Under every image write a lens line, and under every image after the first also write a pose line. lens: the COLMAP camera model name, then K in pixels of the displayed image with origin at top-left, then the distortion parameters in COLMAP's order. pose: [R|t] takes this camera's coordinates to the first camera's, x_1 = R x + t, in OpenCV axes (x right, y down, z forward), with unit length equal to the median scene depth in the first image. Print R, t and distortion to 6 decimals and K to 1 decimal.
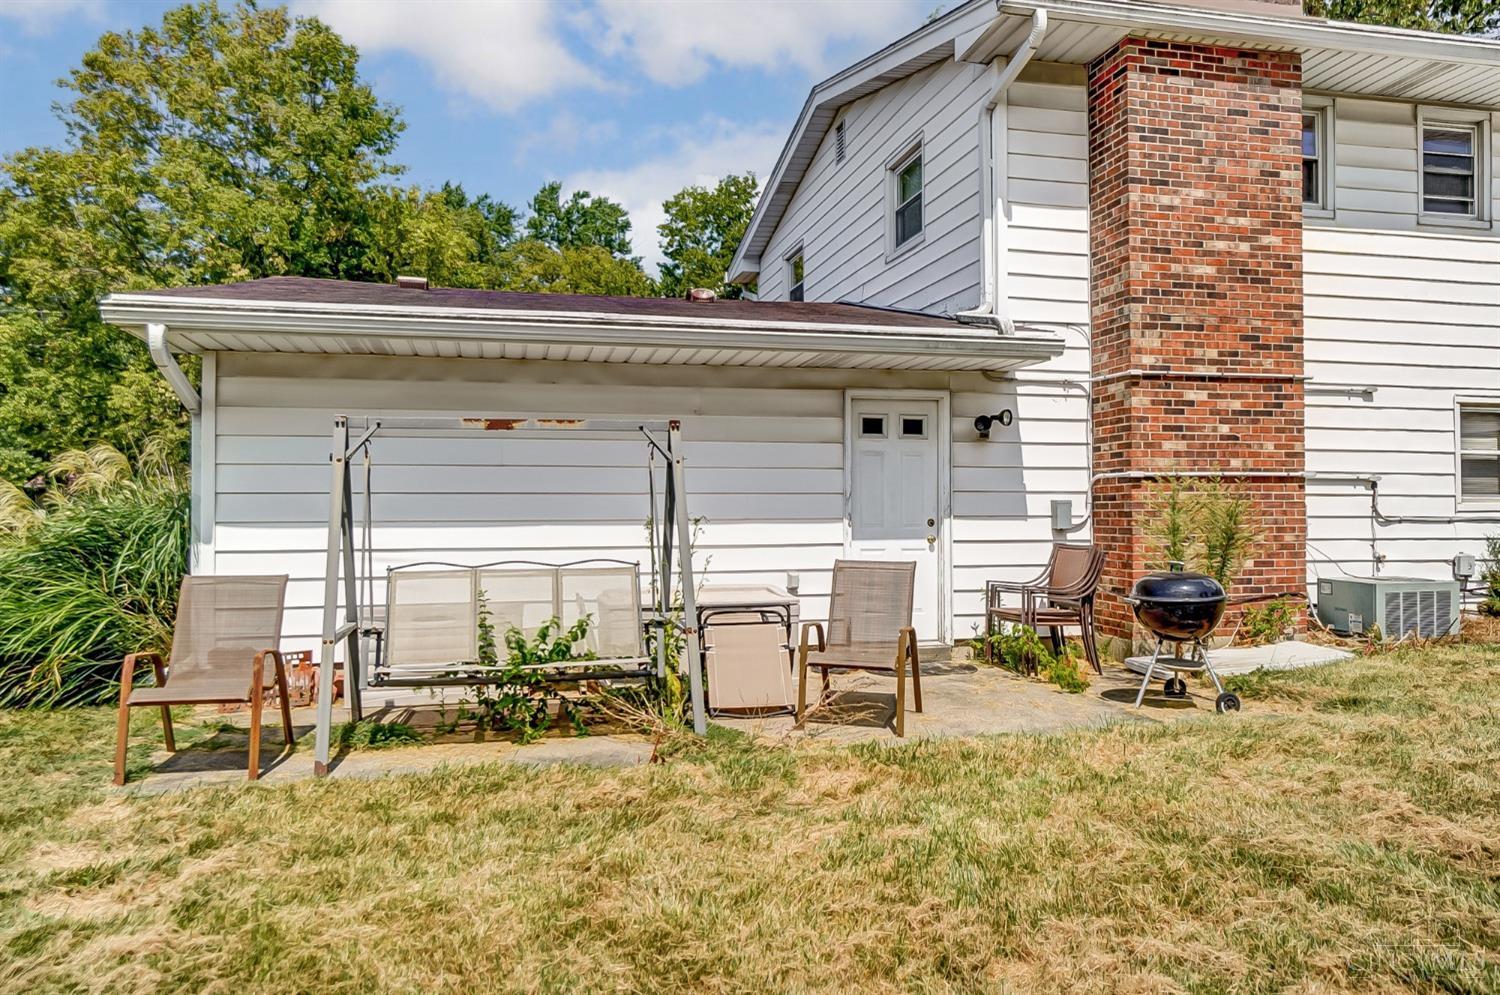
lens RADIAL K [[1016.7, 0, 741.8], [0, 1016.7, 495.3], [0, 0, 1]] dist [0.014082, 0.002520]
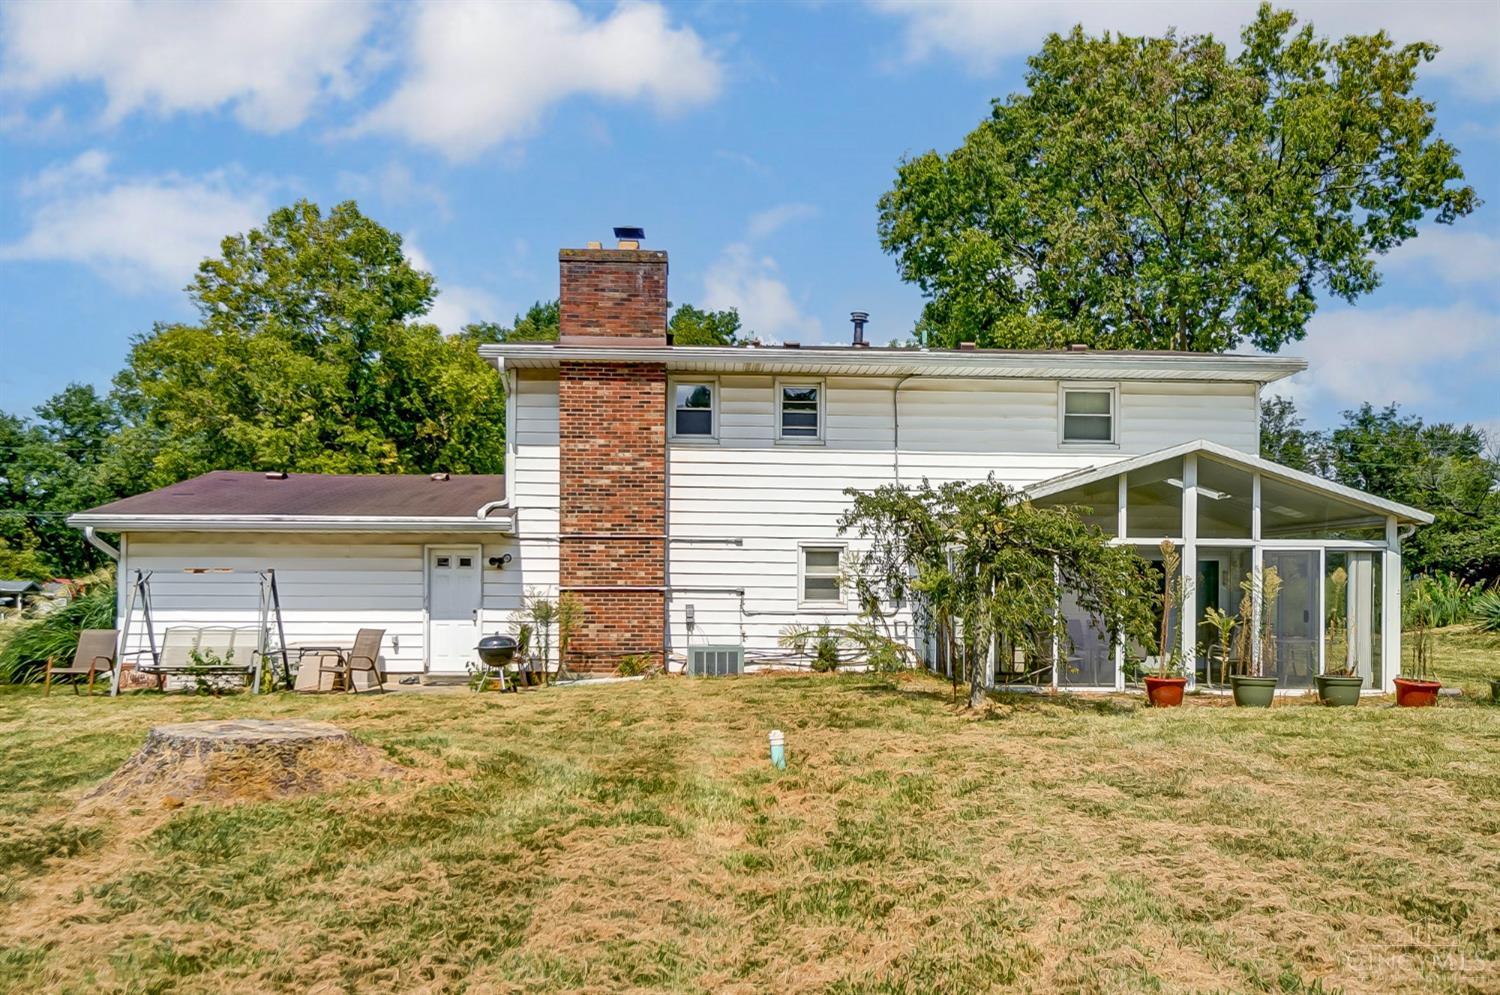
lens RADIAL K [[1074.7, 0, 739.7], [0, 1074.7, 603.3], [0, 0, 1]] dist [0.006249, 0.022060]
pose [[0.981571, 0.011723, -0.190738, 1.067871], [-0.006707, 0.999615, 0.026920, -0.047489], [0.190980, -0.025144, 0.981272, -0.915260]]
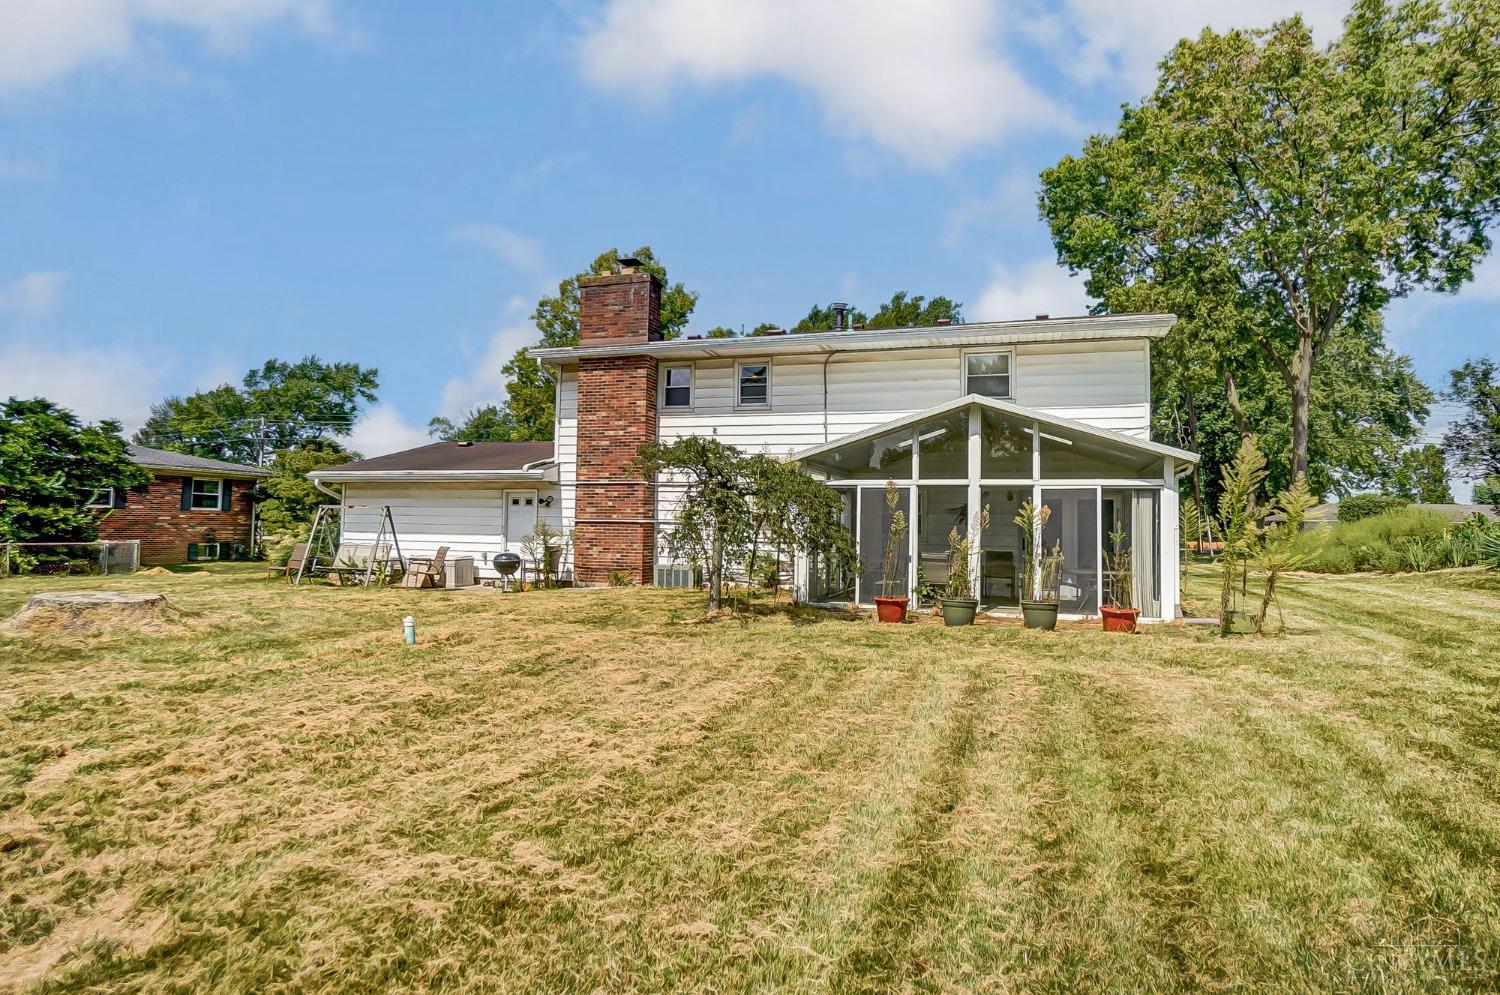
lens RADIAL K [[863.0, 0, 750.0], [0, 863.0, 497.5], [0, 0, 1]] dist [-0.020820, -0.000377]
pose [[0.847356, -0.000739, -0.531024, 1.906402], [-0.010222, 0.999791, -0.017704, -0.043864], [0.530926, 0.020429, 0.847172, -0.663503]]
